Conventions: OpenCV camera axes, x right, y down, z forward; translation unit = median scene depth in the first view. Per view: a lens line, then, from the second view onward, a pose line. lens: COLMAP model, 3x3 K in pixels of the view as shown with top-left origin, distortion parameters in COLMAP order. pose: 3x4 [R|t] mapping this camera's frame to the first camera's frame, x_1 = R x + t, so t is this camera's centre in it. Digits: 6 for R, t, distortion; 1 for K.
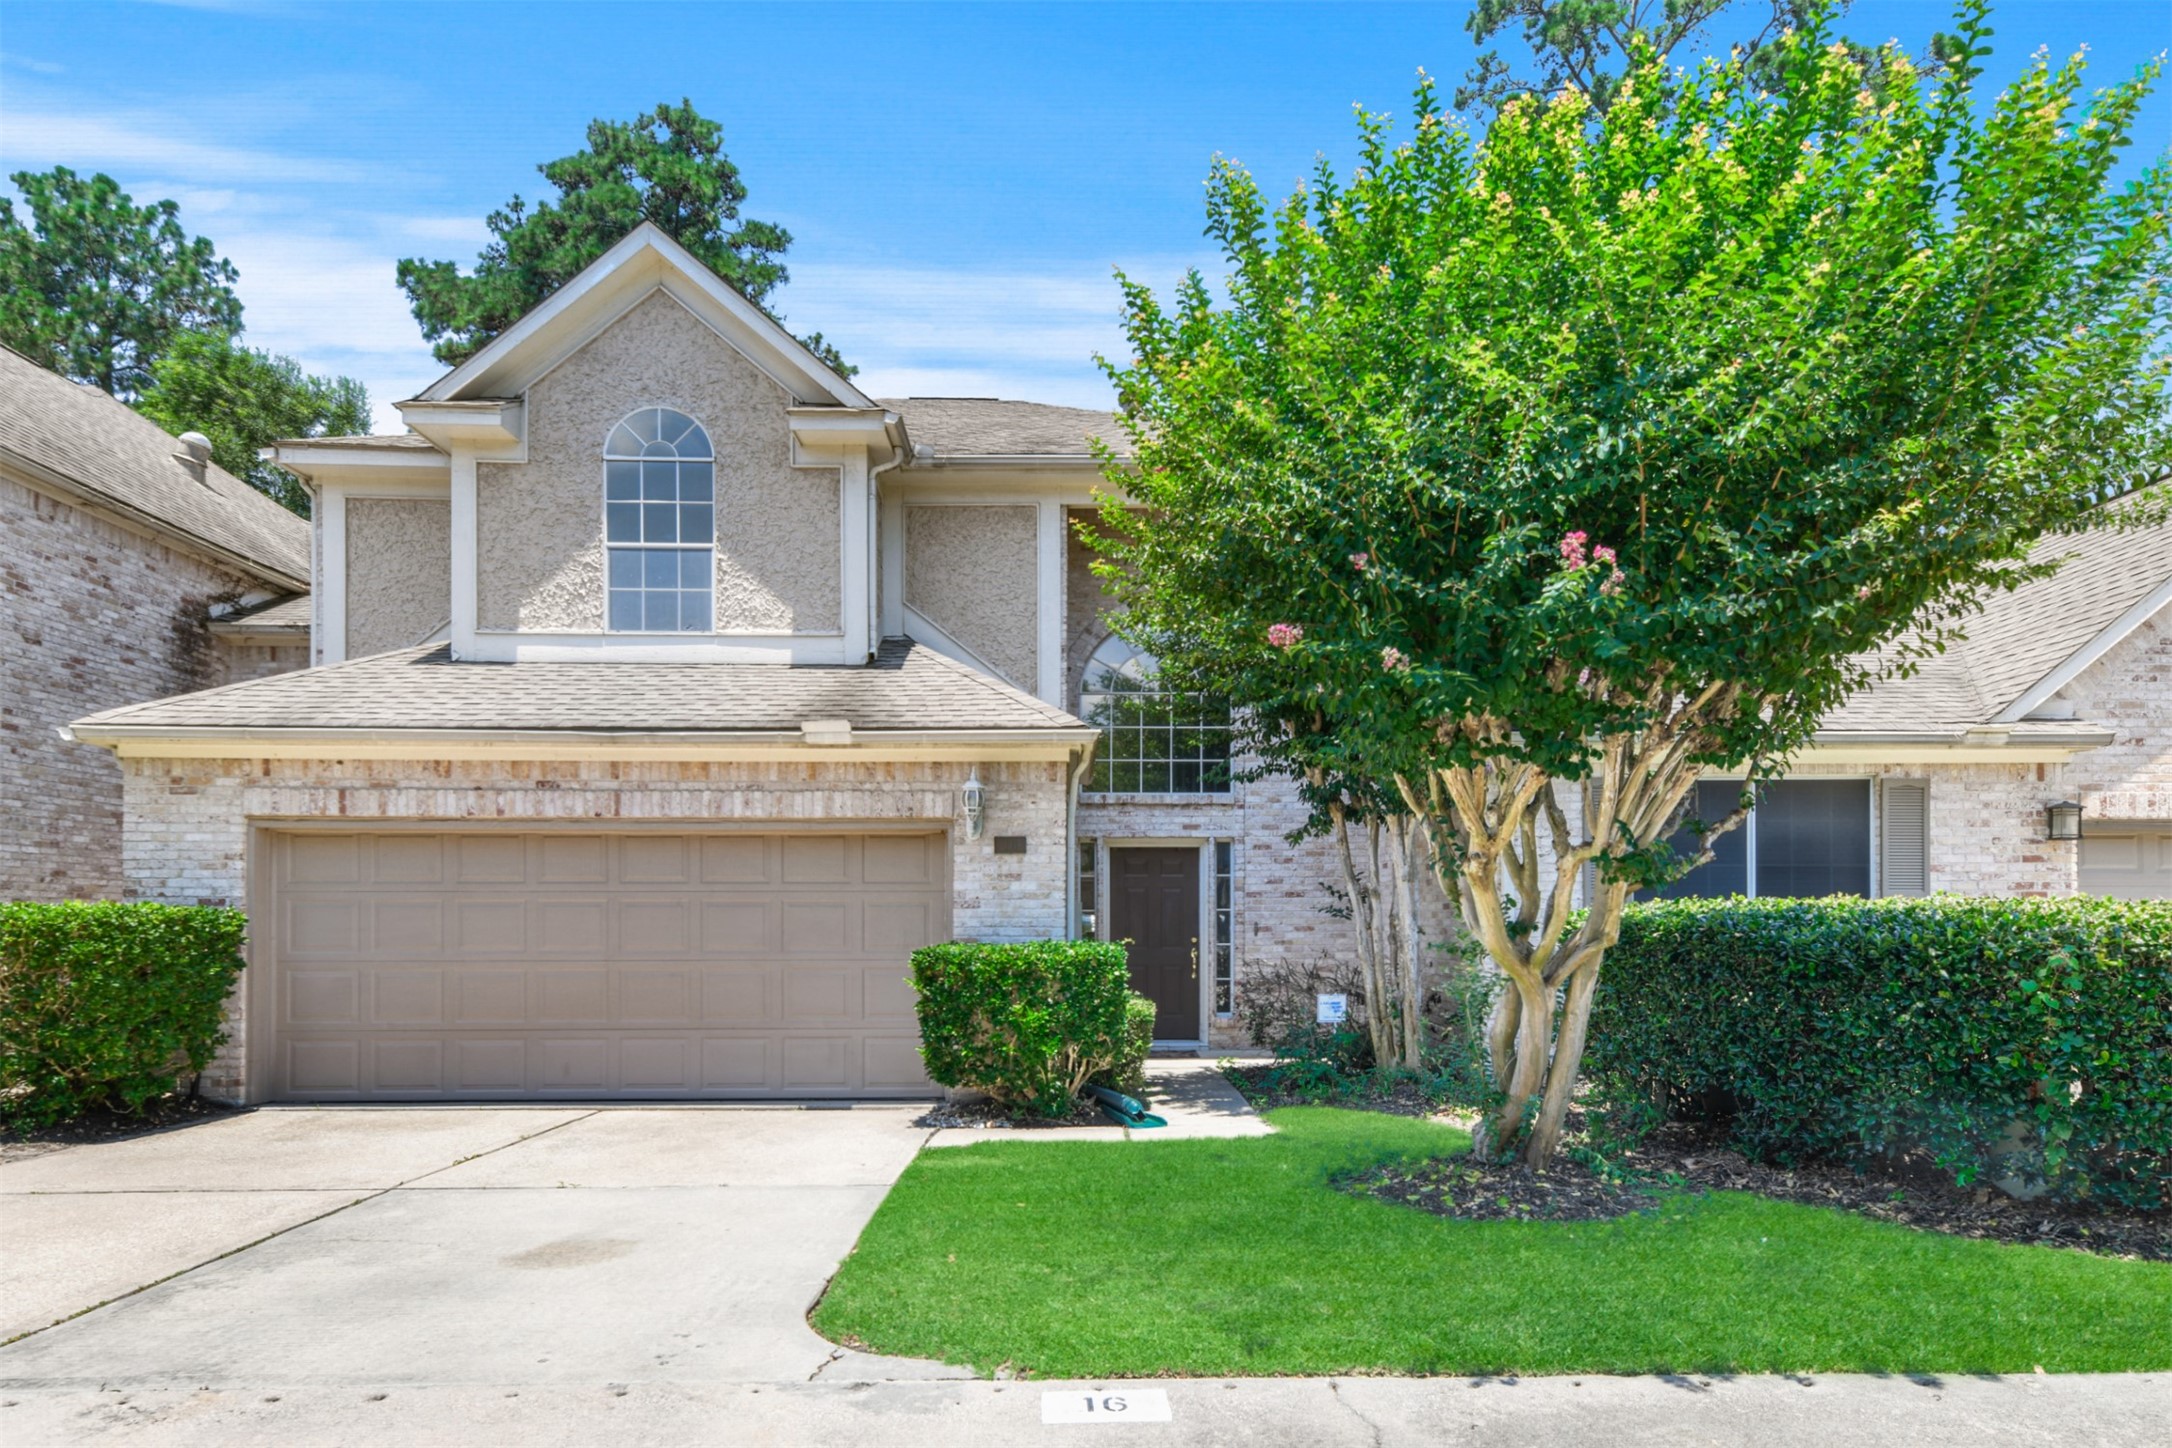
lens RADIAL K [[1004.6, 0, 1085.7], [0, 1004.6, 738.5], [0, 0, 1]] dist [-0.001980, -0.000091]
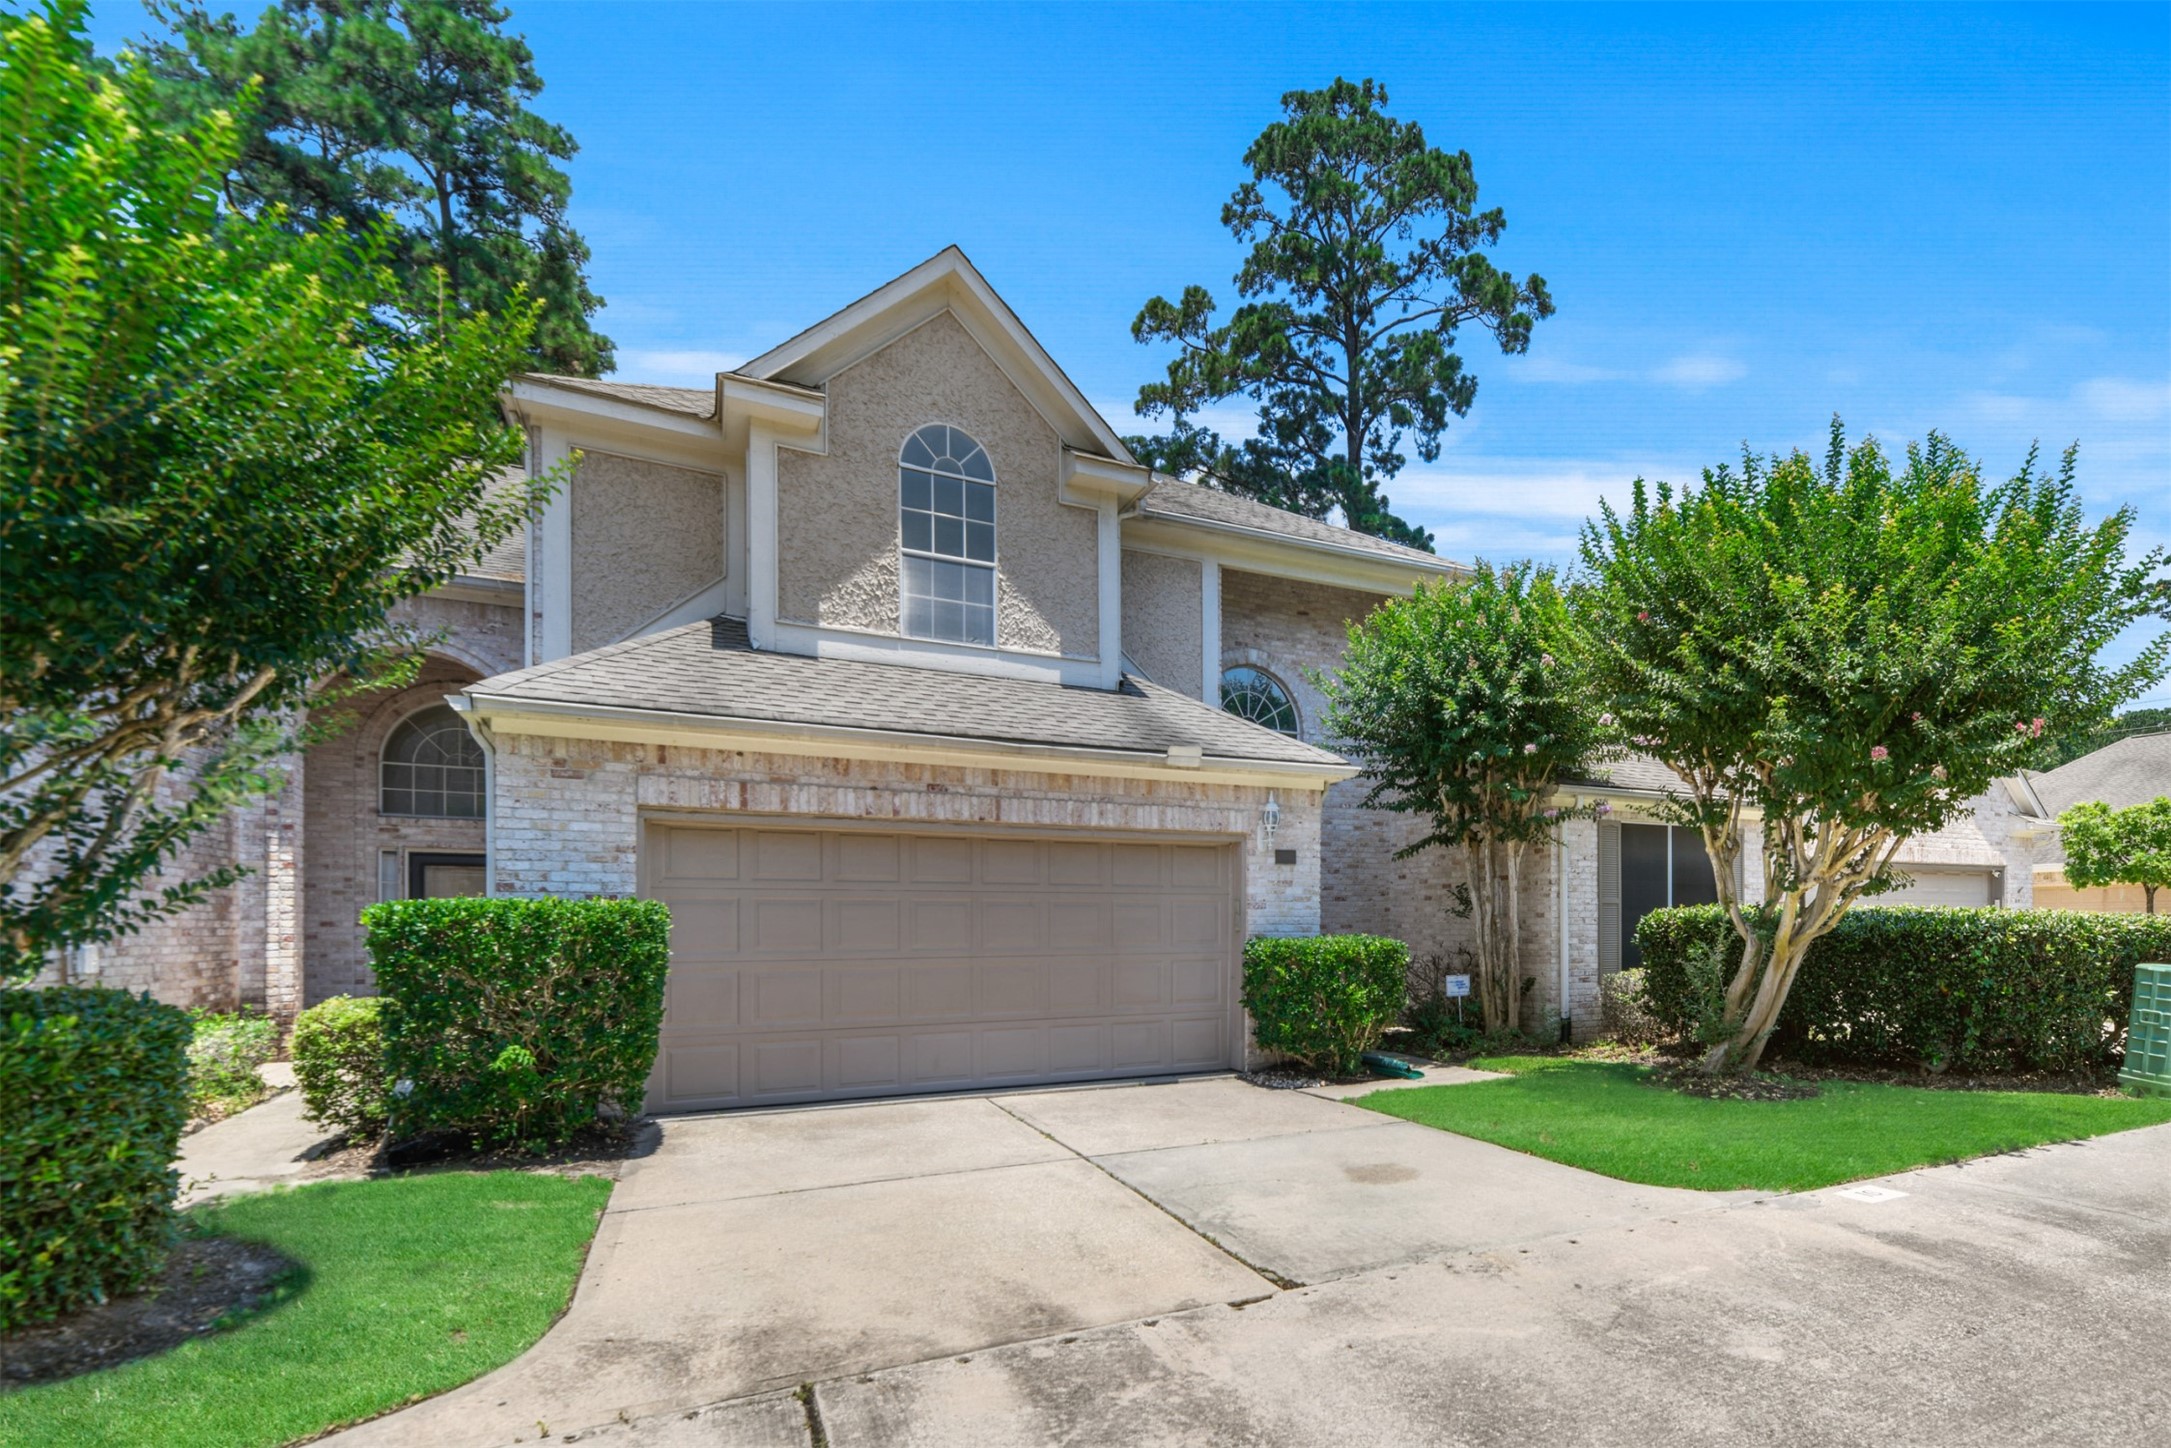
lens RADIAL K [[1026.9, 0, 1088.2], [0, 1026.9, 712.5], [0, 0, 1]] dist [0.002172, -0.000605]
pose [[0.906607, 0.083975, 0.413535, -0.837700], [-0.075017, 0.996462, -0.037886, -0.003548], [-0.415254, 0.003326, 0.909700, -0.035059]]
